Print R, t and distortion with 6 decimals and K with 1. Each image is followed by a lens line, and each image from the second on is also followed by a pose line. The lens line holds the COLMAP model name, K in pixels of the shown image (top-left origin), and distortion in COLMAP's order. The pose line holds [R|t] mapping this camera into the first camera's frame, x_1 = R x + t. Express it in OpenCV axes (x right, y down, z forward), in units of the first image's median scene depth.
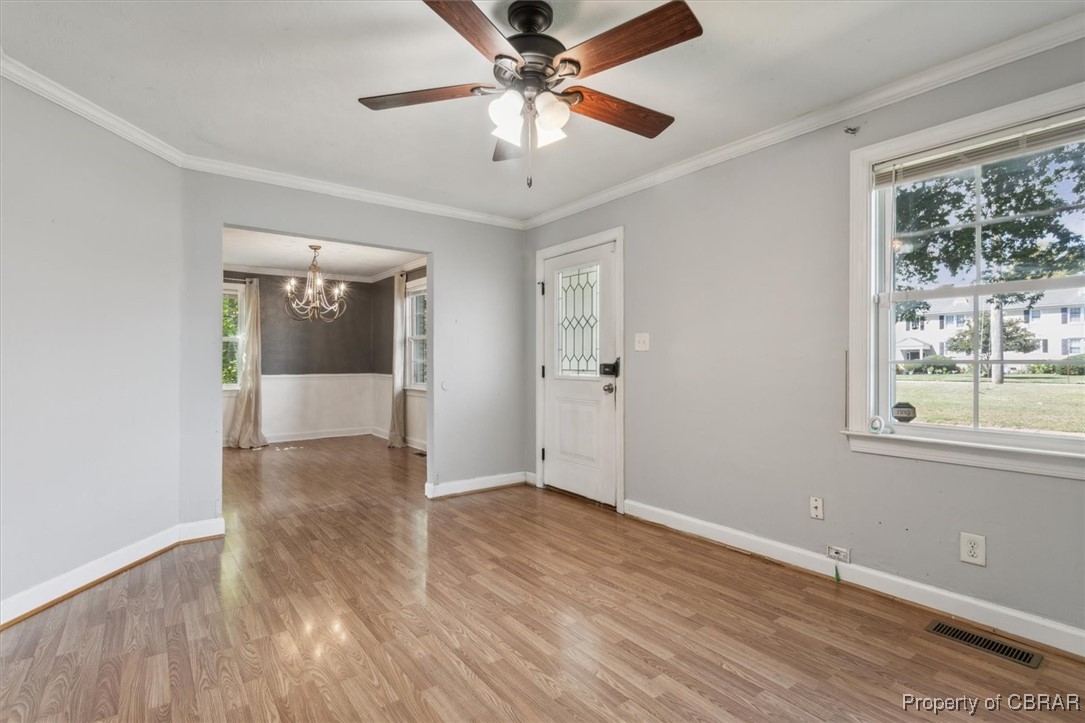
lens RADIAL K [[516.3, 0, 540.8], [0, 516.3, 356.9], [0, 0, 1]] dist [-0.002038, -0.000569]
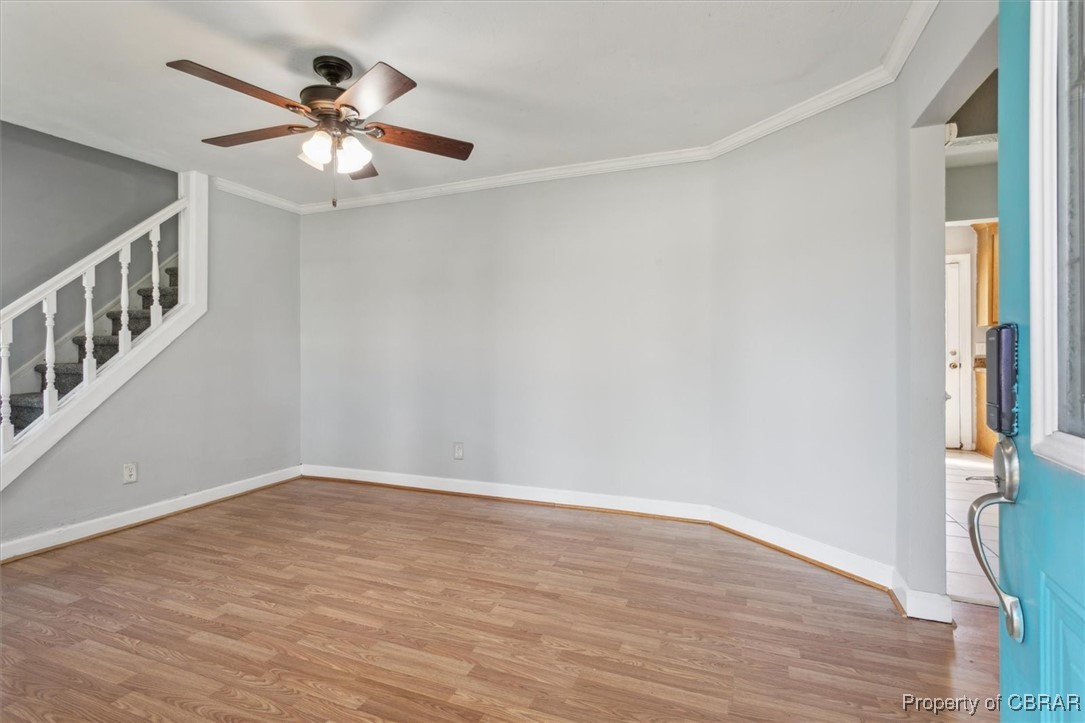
lens RADIAL K [[516.3, 0, 540.8], [0, 516.3, 356.9], [0, 0, 1]] dist [-0.002038, -0.000569]
pose [[-0.857581, 0.008442, -0.514279, 0.162764], [0.009097, 0.999958, 0.001244, 0.025535], [0.514268, -0.003612, -0.857622, 2.018207]]
